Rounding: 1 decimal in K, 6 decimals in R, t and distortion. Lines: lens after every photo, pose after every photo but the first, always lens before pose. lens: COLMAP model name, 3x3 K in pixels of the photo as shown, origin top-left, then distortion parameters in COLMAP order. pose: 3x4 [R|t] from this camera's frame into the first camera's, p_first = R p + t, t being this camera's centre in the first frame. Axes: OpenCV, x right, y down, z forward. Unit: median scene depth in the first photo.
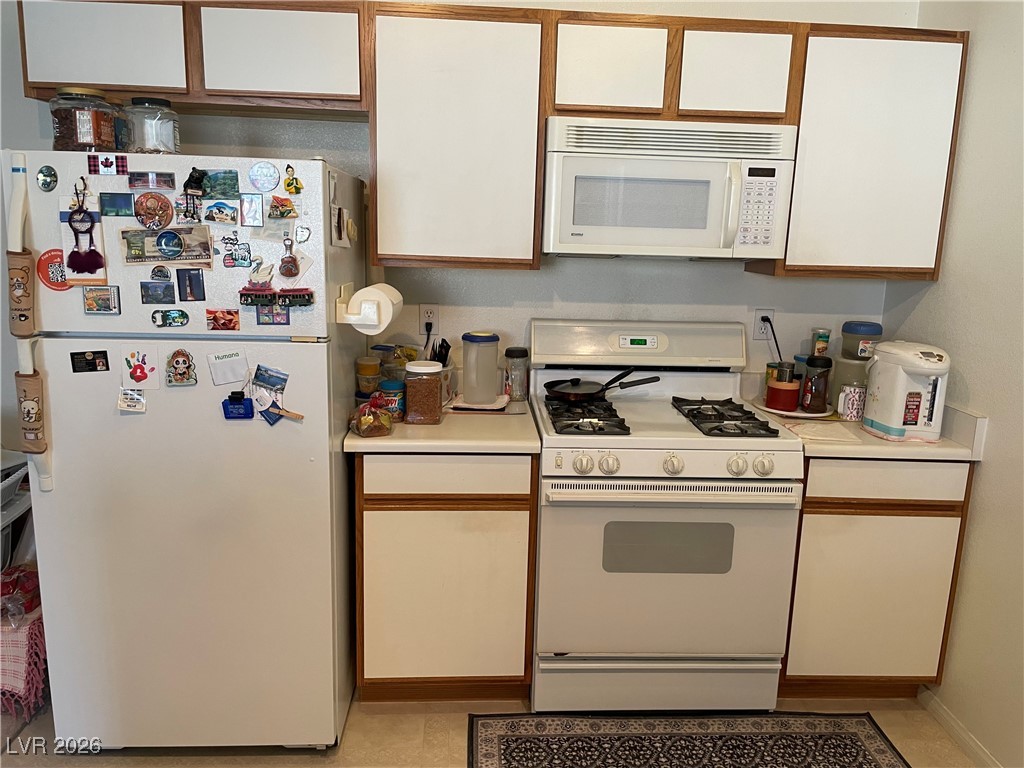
lens RADIAL K [[781.2, 0, 518.5], [0, 781.2, 387.9], [0, 0, 1]] dist [0.093278, -0.130590]
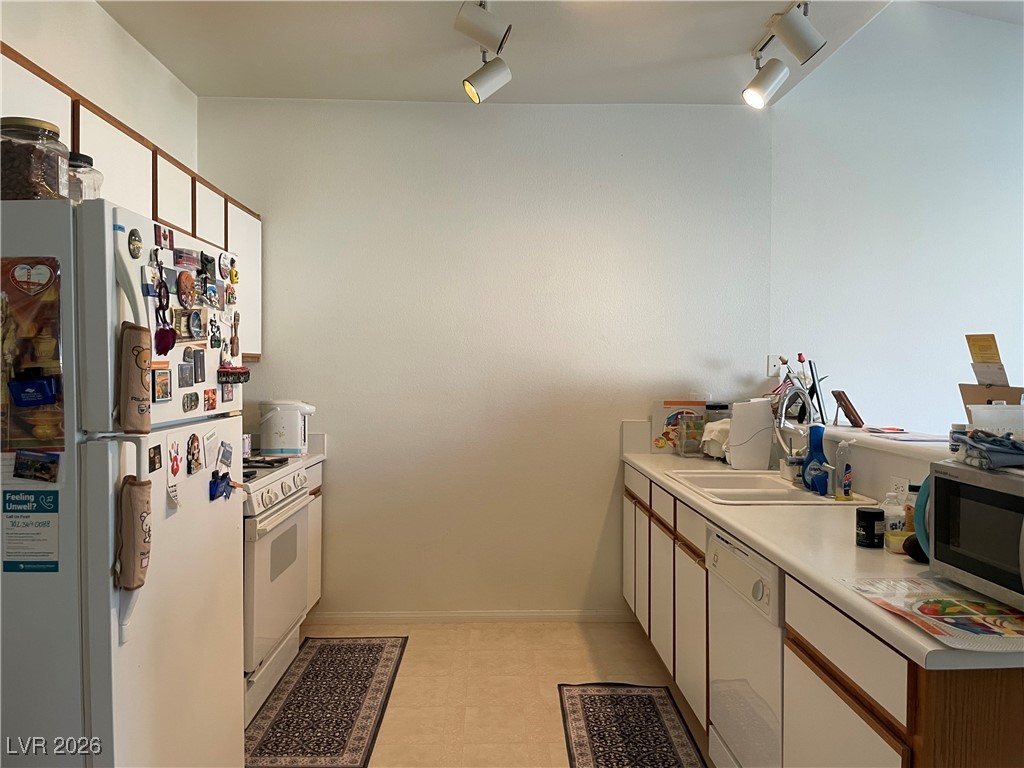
lens RADIAL K [[781.2, 0, 518.5], [0, 781.2, 387.9], [0, 0, 1]] dist [0.093278, -0.130590]
pose [[0.035583, -0.049799, 0.998125, -1.152185], [0.190644, 0.980755, 0.042136, -0.057096], [-0.981014, 0.188787, 0.044392, 0.474586]]
